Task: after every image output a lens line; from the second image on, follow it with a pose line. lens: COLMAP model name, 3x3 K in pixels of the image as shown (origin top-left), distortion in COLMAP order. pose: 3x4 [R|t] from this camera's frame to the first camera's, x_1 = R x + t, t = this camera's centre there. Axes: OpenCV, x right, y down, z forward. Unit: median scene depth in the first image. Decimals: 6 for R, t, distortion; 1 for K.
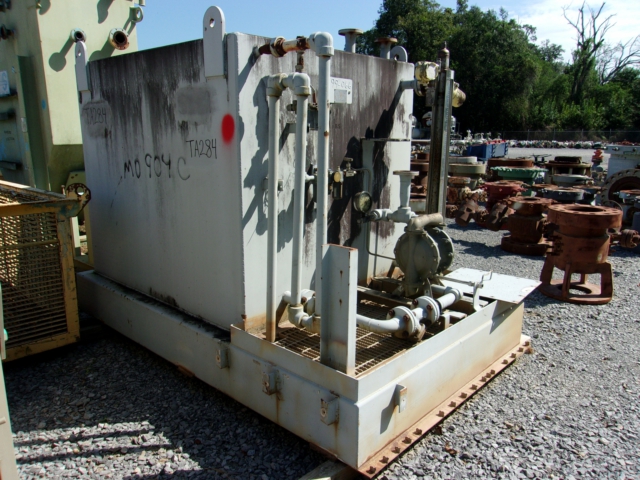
lens RADIAL K [[498.0, 0, 315.9], [0, 498.0, 237.3], [0, 0, 1]] dist [-0.010960, 0.019659]
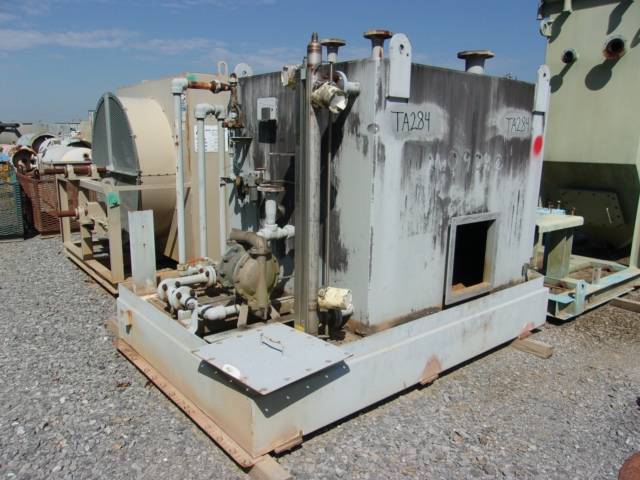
lens RADIAL K [[498.0, 0, 317.7], [0, 498.0, 240.6], [0, 0, 1]] dist [-0.010960, 0.019659]
pose [[-0.129633, 0.192966, -0.972604, 0.988807], [-0.233569, 0.947337, 0.219084, -0.234179], [0.963660, 0.255570, -0.077735, 1.052384]]
